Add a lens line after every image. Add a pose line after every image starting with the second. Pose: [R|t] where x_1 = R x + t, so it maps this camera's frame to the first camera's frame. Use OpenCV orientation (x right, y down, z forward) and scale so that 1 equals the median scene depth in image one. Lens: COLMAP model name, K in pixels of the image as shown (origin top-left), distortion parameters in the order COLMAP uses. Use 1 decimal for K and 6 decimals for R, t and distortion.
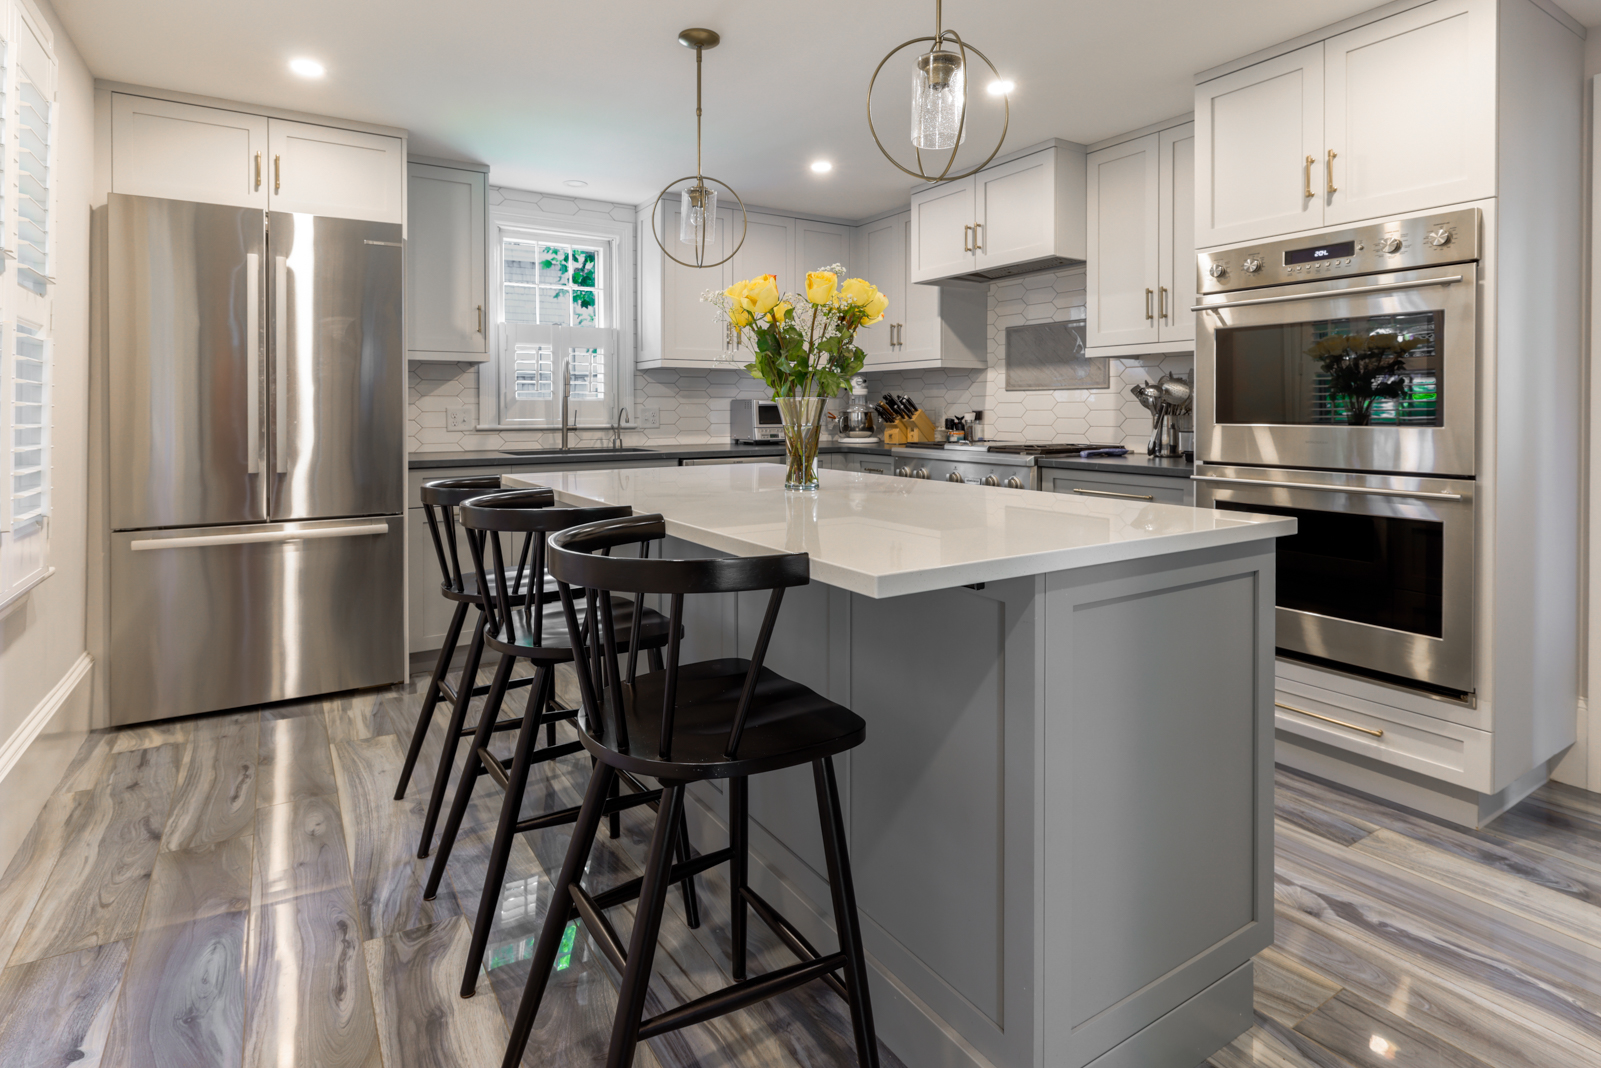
lens RADIAL K [[811.0, 0, 787.0], [0, 811.0, 414.0], [0, 0, 1]] dist [0.000344, 0.000381]
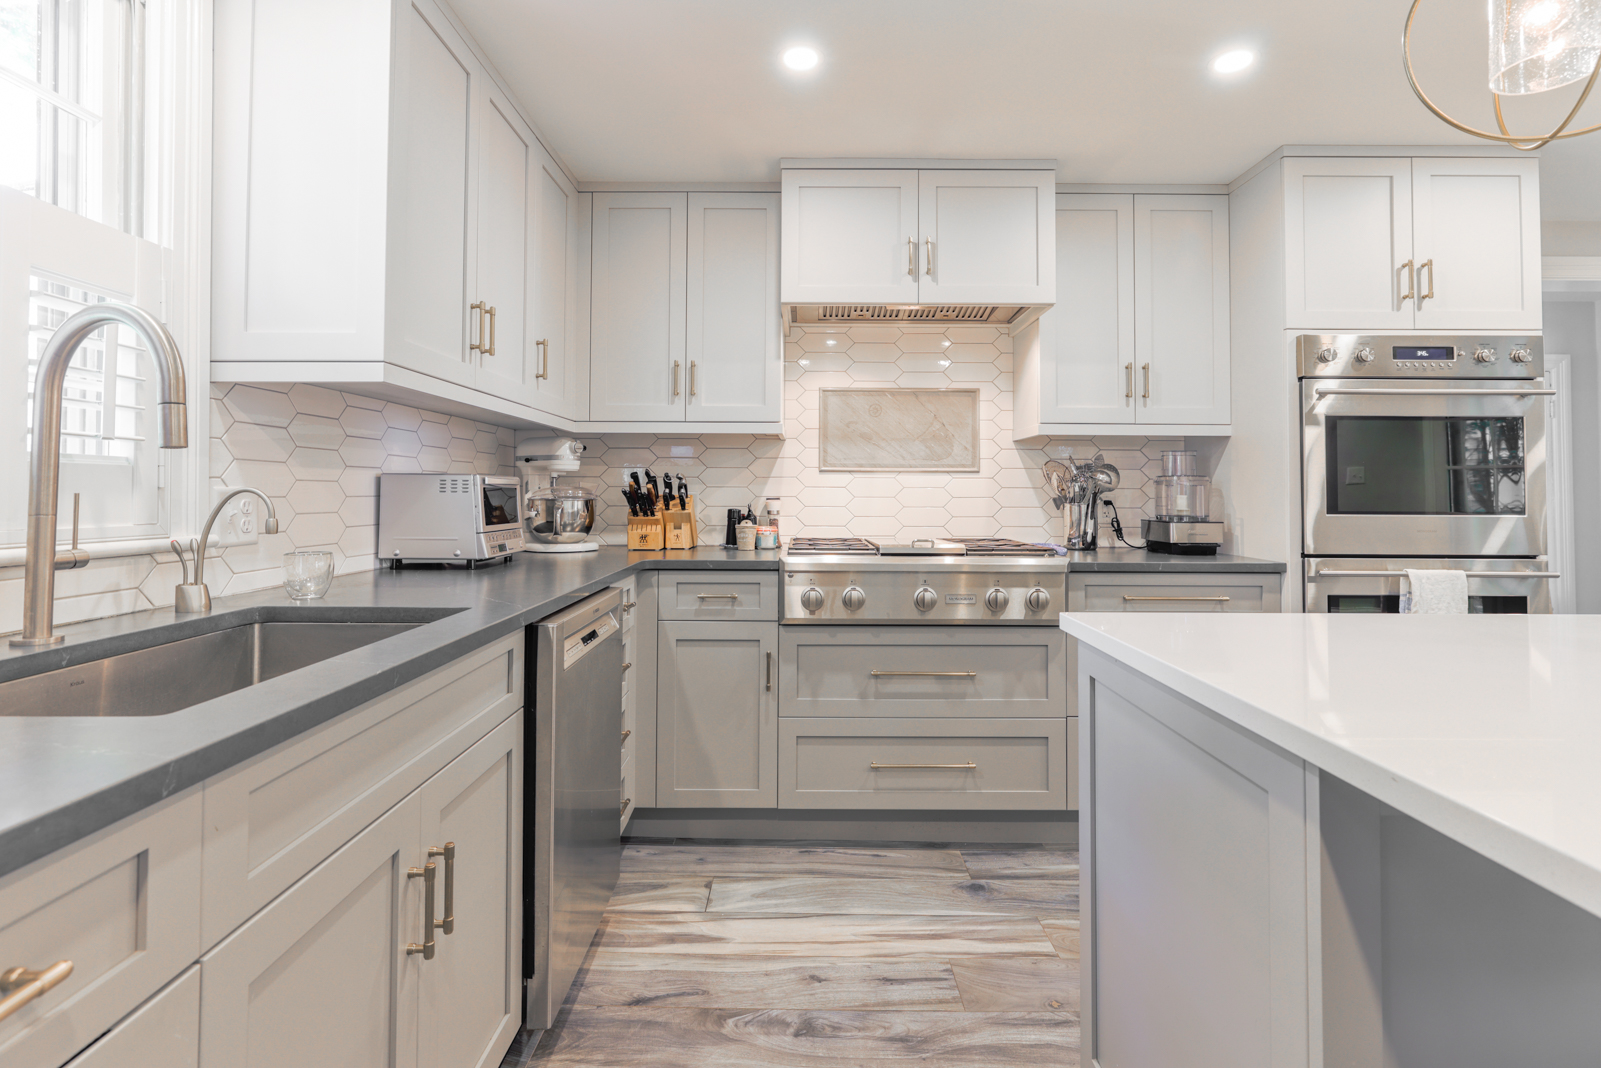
lens RADIAL K [[811.0, 0, 795.8], [0, 811.0, 464.3], [0, 0, 1]] dist [0.000344, 0.000381]
pose [[0.536167, 0.034610, 0.843402, -0.380779], [-0.001044, 0.999186, -0.040339, -0.004896], [-0.844111, 0.020748, 0.535767, 0.635569]]
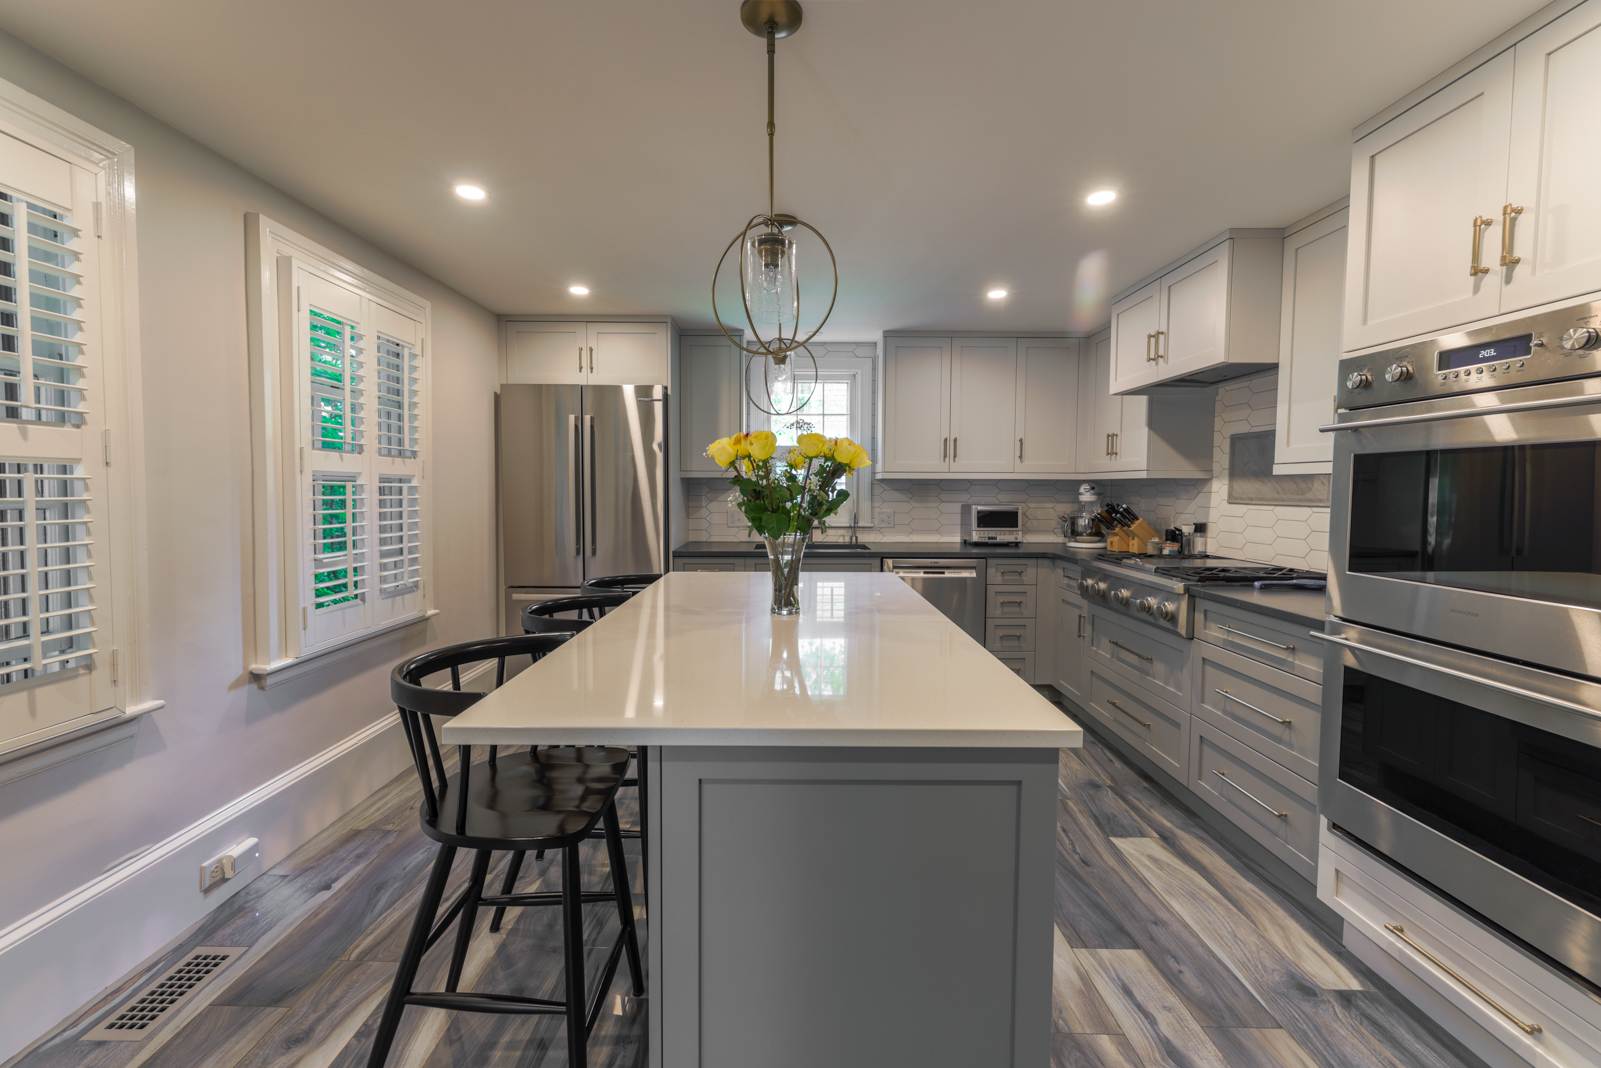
lens RADIAL K [[664.7, 0, 794.9], [0, 664.7, 521.3], [0, 0, 1]] dist [0.002825, -0.000232]
pose [[0.851419, 0.032897, -0.523453, 0.253765], [-0.010126, 0.998876, 0.046306, -0.039386], [0.524388, -0.034125, 0.850796, 0.094787]]
